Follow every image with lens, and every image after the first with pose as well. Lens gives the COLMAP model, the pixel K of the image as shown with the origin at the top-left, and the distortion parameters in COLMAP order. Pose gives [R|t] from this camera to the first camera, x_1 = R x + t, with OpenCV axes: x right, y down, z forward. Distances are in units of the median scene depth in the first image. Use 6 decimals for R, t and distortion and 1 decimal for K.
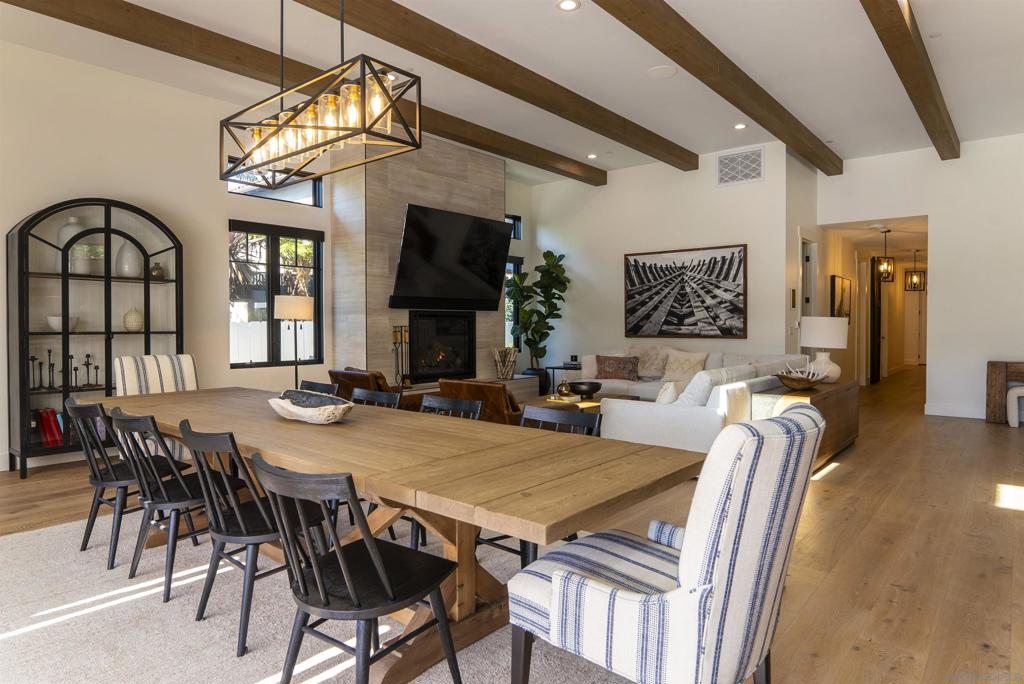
lens RADIAL K [[591.7, 0, 463.7], [0, 591.7, 336.6], [0, 0, 1]] dist [-0.027132, -0.001849]
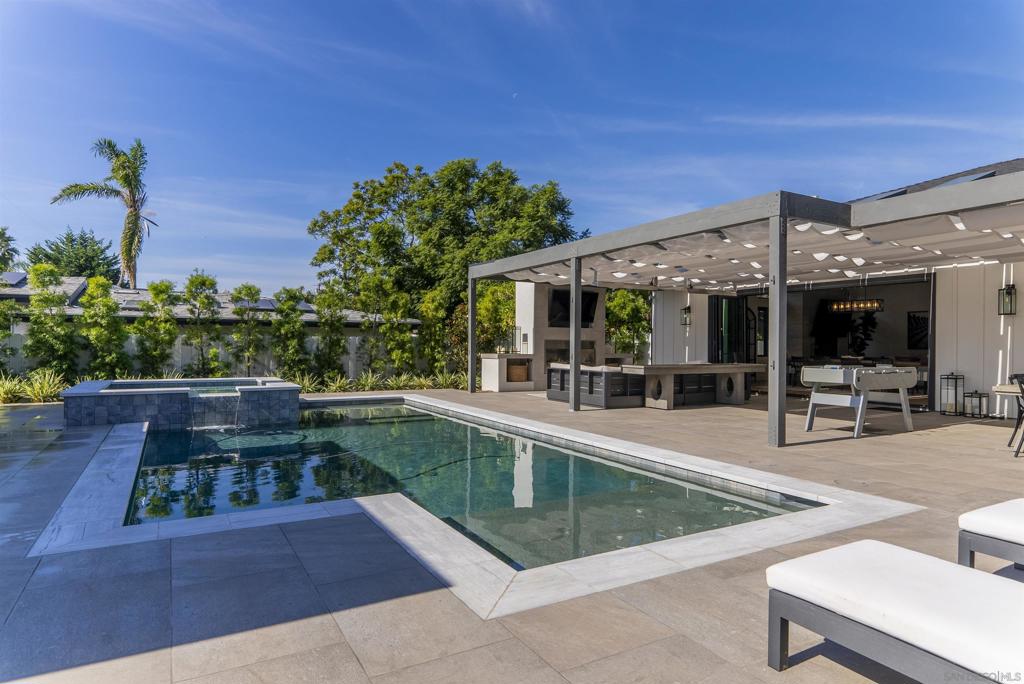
lens RADIAL K [[599.9, 0, 512.0], [0, 599.9, 342.0], [0, 0, 1]] dist [-0.010369, -0.002323]
pose [[0.946547, 0.009705, -0.322419, -0.446532], [-0.016854, 0.999670, -0.019390, 0.045911], [0.322125, 0.023788, 0.946398, -1.740952]]
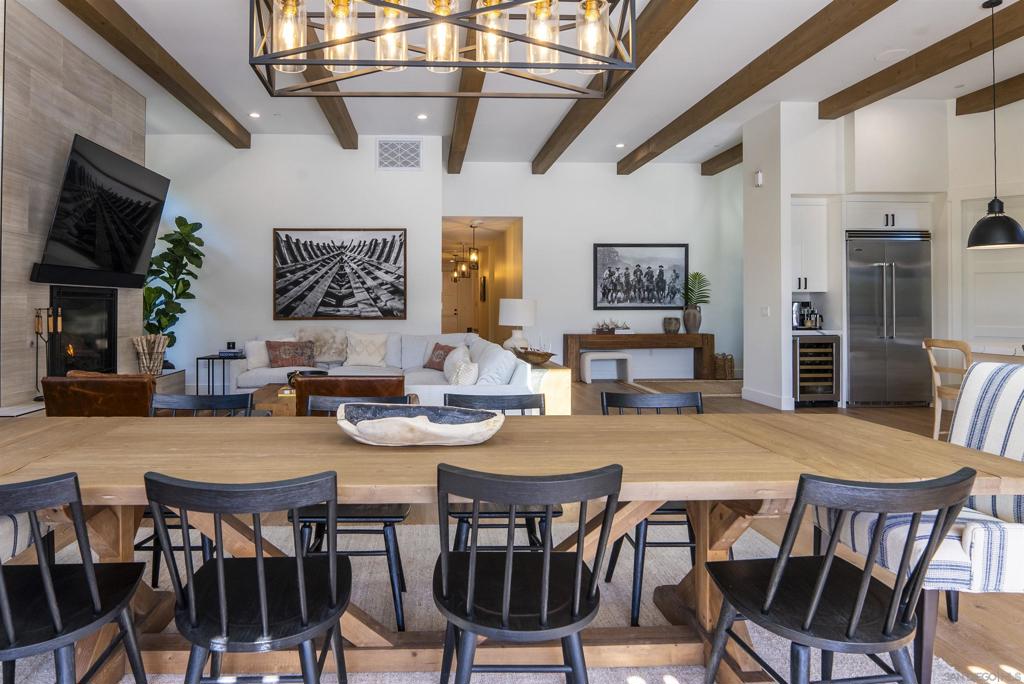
lens RADIAL K [[634.9, 0, 431.4], [0, 634.9, 303.3], [0, 0, 1]] dist [-0.035438, 0.001788]
pose [[0.733722, 0.002801, 0.679444, -0.243873], [0.013201, 0.999744, -0.018377, -0.003845], [-0.679321, 0.022453, 0.733498, 0.143423]]
